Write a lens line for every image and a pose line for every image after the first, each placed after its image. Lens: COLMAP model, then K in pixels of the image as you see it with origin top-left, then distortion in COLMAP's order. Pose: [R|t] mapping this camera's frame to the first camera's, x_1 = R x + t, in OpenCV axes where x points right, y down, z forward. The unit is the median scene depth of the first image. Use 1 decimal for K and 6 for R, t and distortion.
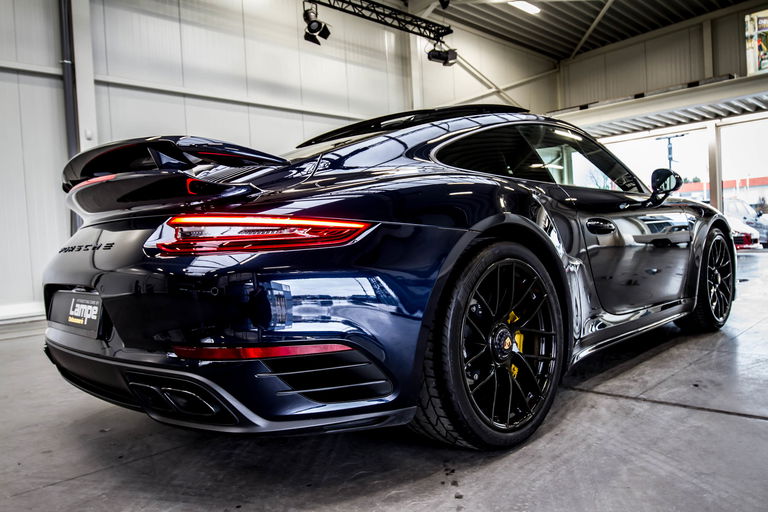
lens RADIAL K [[559.9, 0, 377.6], [0, 559.9, 275.3], [0, 0, 1]] dist [-0.021892, -0.013037]
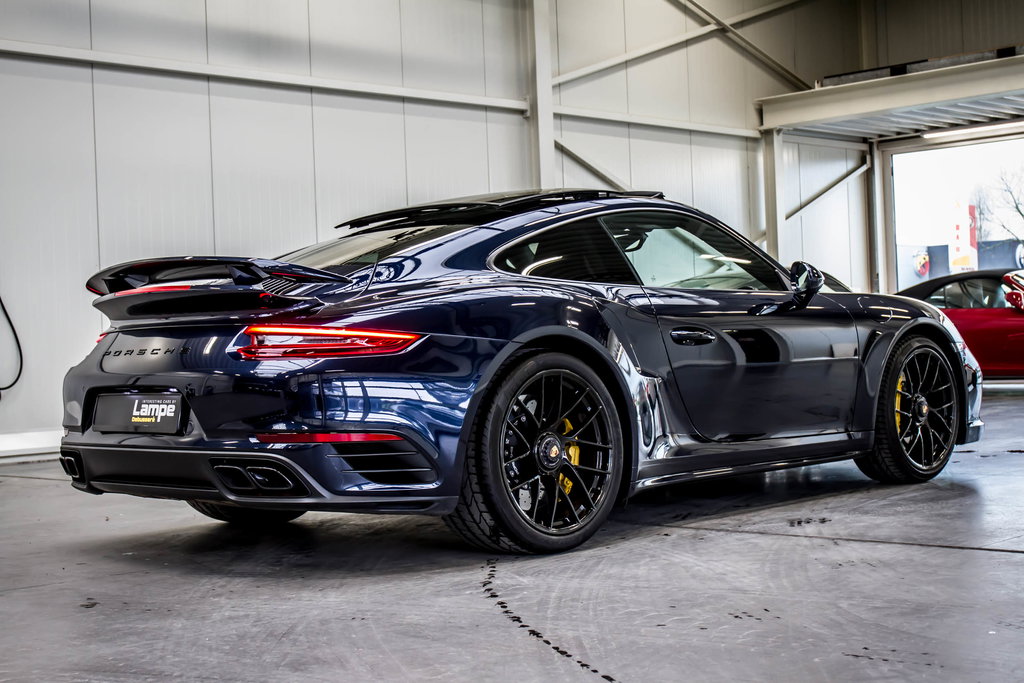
lens RADIAL K [[1596.0, 0, 512.5], [0, 1596.0, 351.2], [0, 0, 1]] dist [-0.003742, 0.000000]
pose [[0.999628, 0.015938, 0.022134, 0.086459], [-0.014693, 0.998362, -0.055289, 0.098683], [-0.022979, 0.054943, 0.998225, -1.889909]]
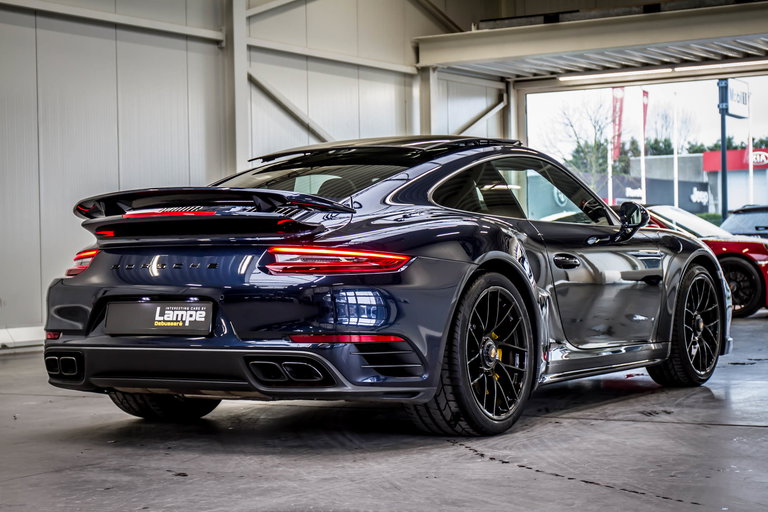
lens RADIAL K [[1713.3, 0, 380.0], [0, 1713.3, 256.8], [0, 0, 1]] dist [0.012447, 0.000000]
pose [[0.966799, 0.035094, 0.253117, -0.985085], [-0.017710, 0.997345, -0.070635, 0.179205], [-0.254924, 0.063807, 0.964854, -2.639227]]
